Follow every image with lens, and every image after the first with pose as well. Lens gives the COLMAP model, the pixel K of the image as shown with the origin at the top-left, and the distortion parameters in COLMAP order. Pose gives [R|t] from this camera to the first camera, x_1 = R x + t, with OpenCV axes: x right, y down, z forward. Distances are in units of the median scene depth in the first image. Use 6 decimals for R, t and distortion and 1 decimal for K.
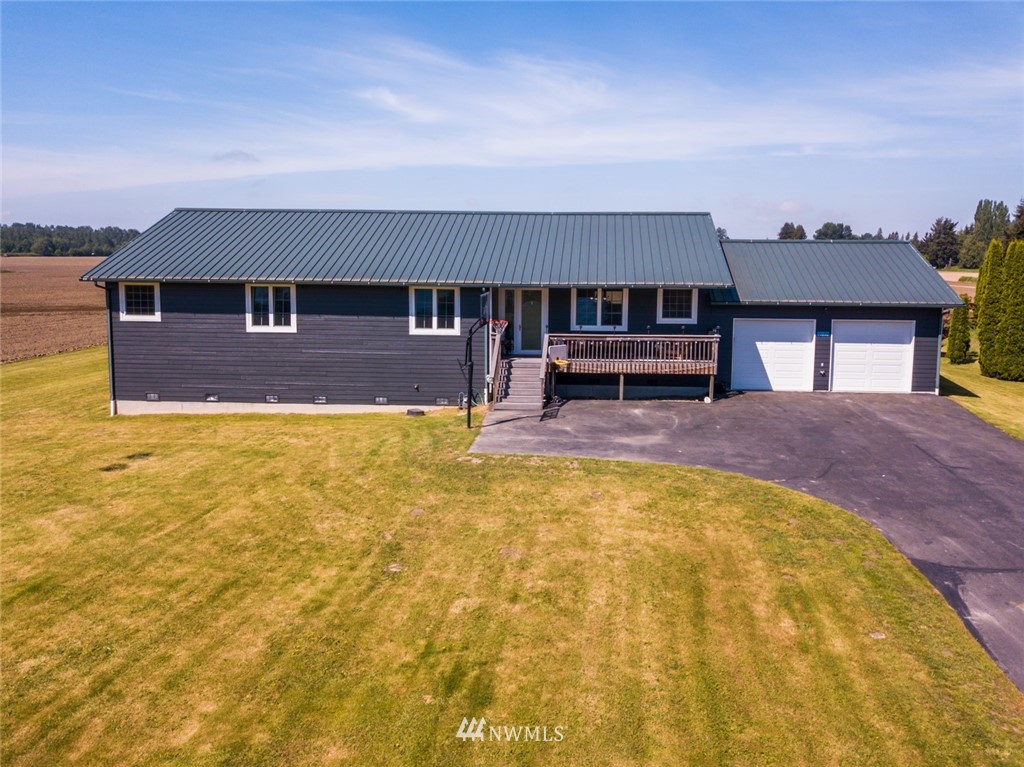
lens RADIAL K [[787.8, 0, 511.4], [0, 787.8, 380.9], [0, 0, 1]] dist [0.020251, -0.021127]
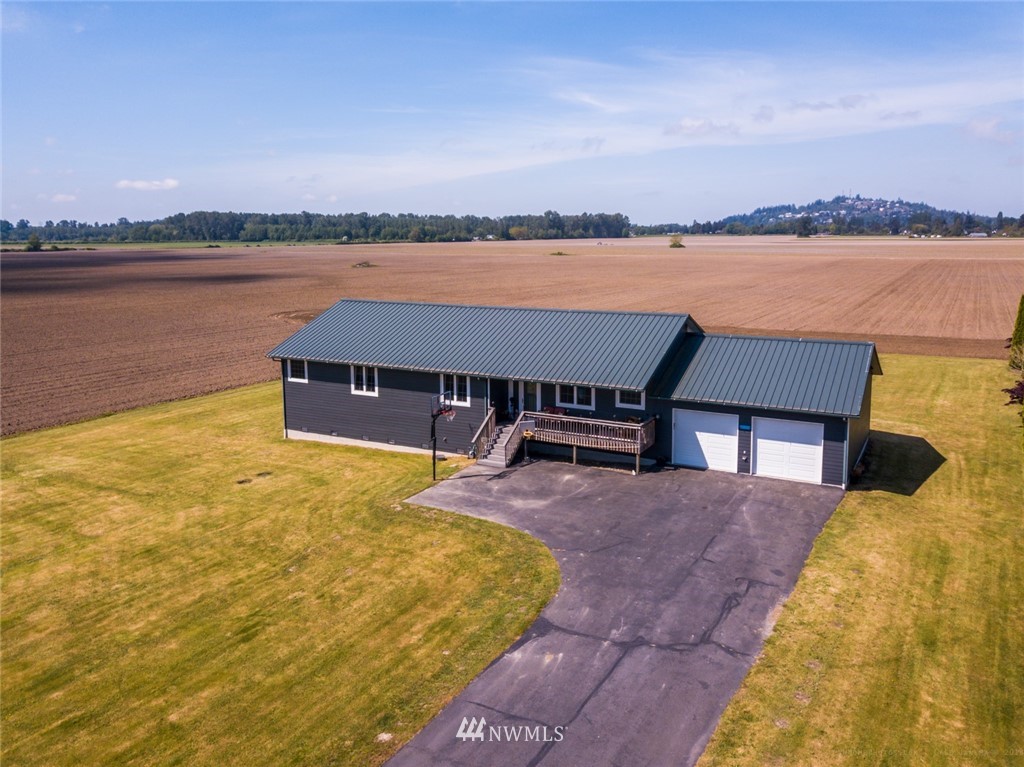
lens RADIAL K [[787.8, 0, 515.2], [0, 787.8, 384.9], [0, 0, 1]] dist [0.020251, -0.021127]
pose [[0.901711, 0.070557, -0.426543, 0.986557], [-0.048330, 0.996860, 0.062728, -0.310090], [0.429629, -0.035948, 0.902290, -0.417719]]
